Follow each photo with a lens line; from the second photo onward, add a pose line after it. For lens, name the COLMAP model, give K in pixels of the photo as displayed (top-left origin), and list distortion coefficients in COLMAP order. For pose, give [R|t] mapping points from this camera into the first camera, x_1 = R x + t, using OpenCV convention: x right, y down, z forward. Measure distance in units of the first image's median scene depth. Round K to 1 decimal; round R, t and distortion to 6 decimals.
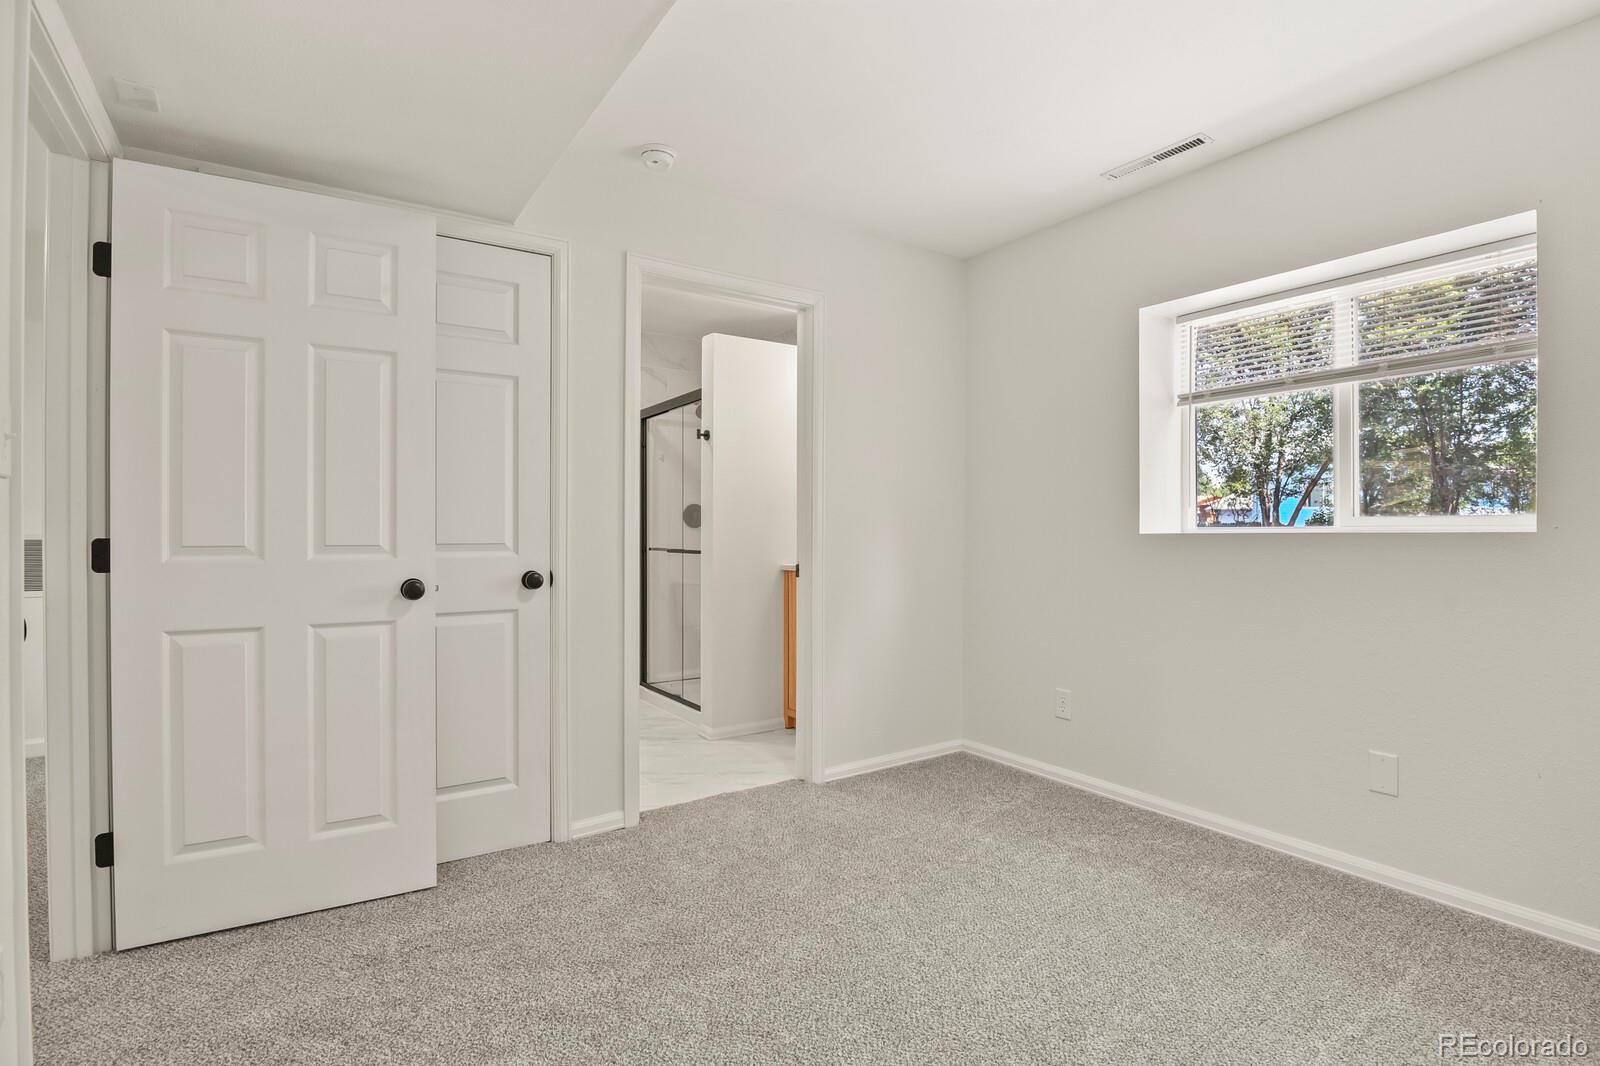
lens RADIAL K [[778.2, 0, 811.1], [0, 778.2, 533.7], [0, 0, 1]] dist [-0.015212, -0.002130]
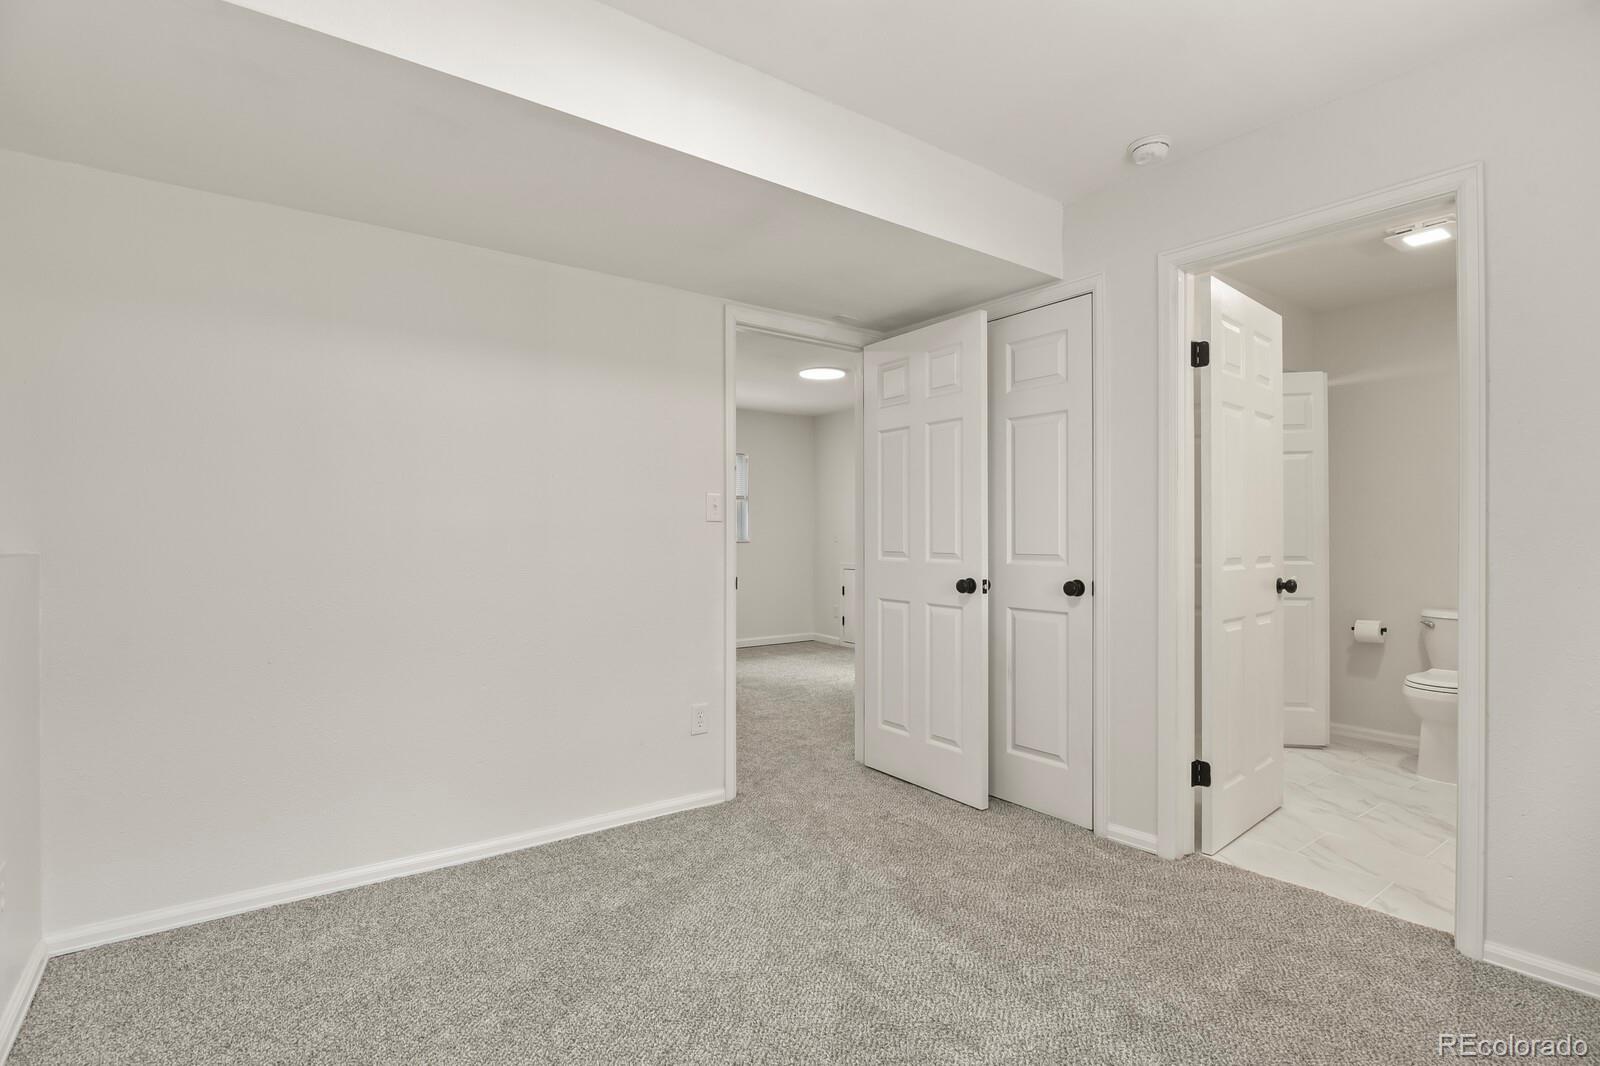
lens RADIAL K [[778.2, 0, 813.8], [0, 778.2, 533.2], [0, 0, 1]] dist [-0.015212, -0.002130]
pose [[0.049748, -0.010305, -0.998709, 0.726103], [-0.006485, 0.999922, -0.010641, -0.004756], [0.998741, 0.007006, 0.049678, 0.551810]]
